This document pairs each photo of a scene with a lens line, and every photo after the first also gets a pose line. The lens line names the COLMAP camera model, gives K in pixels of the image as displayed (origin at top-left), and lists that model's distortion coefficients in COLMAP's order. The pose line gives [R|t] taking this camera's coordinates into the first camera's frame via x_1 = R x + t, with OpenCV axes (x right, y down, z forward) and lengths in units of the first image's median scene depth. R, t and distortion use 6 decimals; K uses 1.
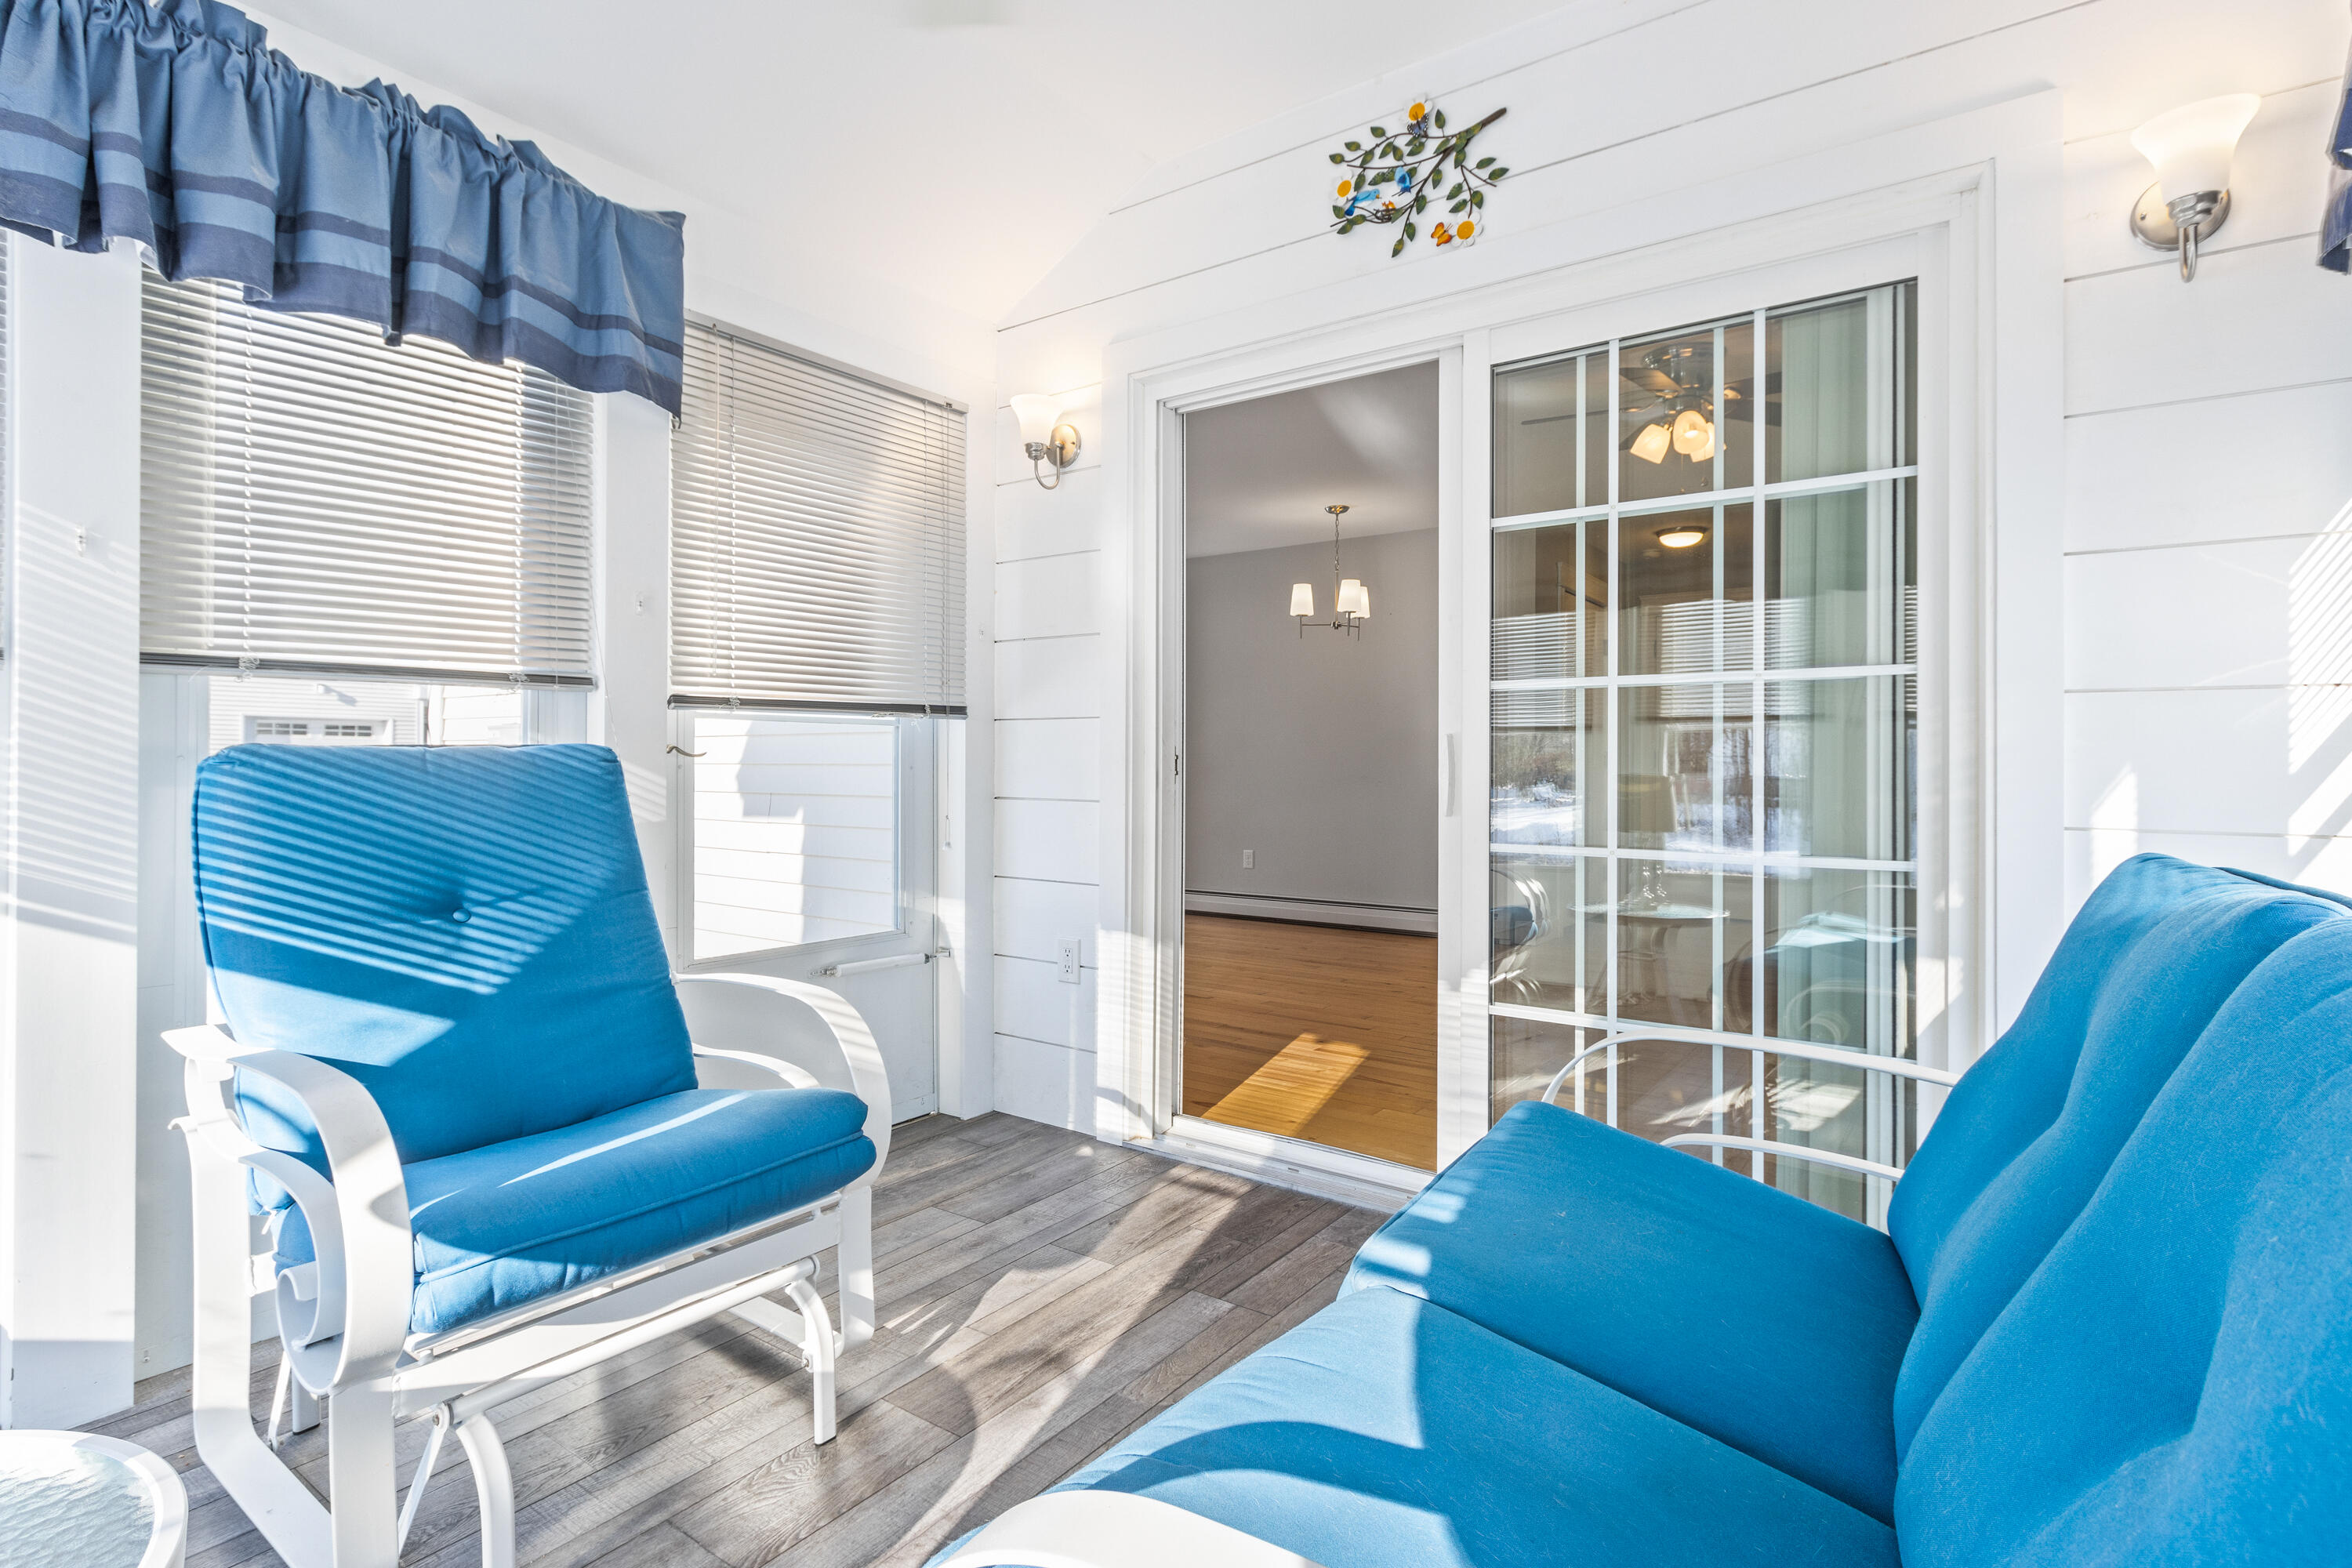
lens RADIAL K [[1162.1, 0, 1162.1], [0, 1162.1, 765.1], [0, 0, 1]] dist [0.003436, 0.000328]
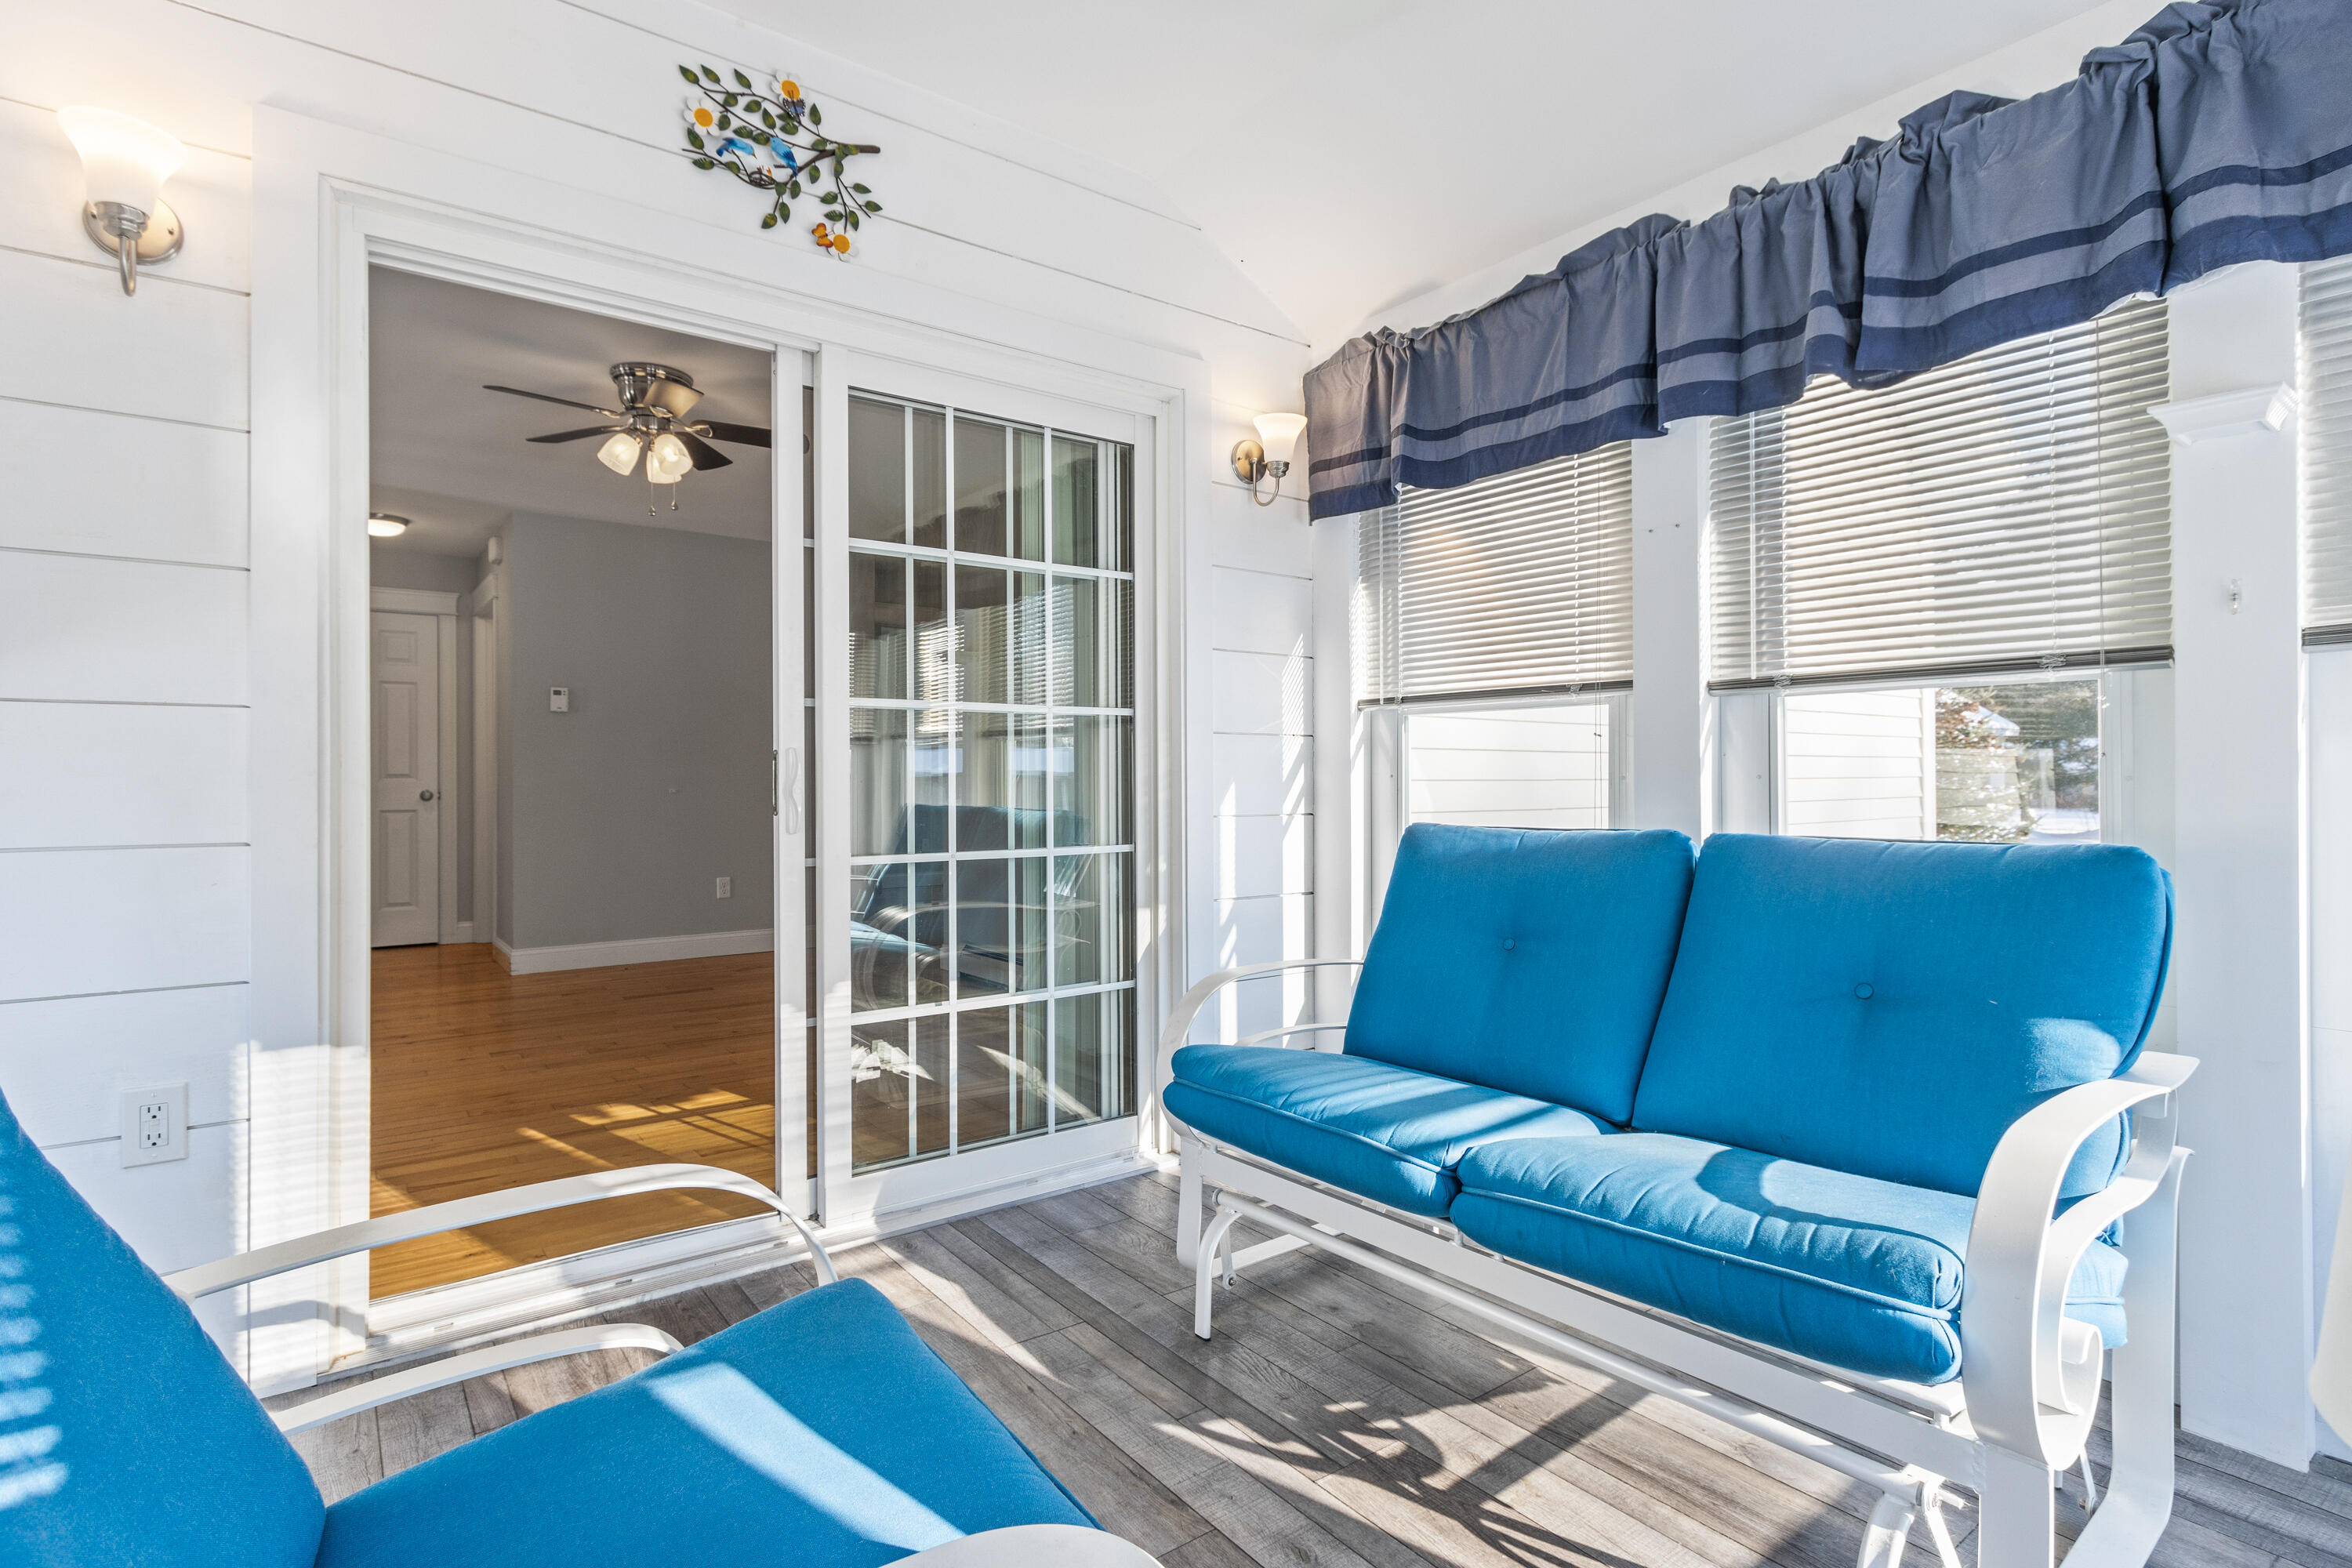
lens RADIAL K [[1146.8, 0, 1133.1], [0, 1146.8, 778.1], [0, 0, 1]] dist [0.000171, -0.000347]
pose [[0.303733, -0.003845, 0.952750, -0.590109], [0.006022, 0.999980, 0.002116, -0.002328], [-0.952738, 0.005095, 0.303750, 0.456859]]
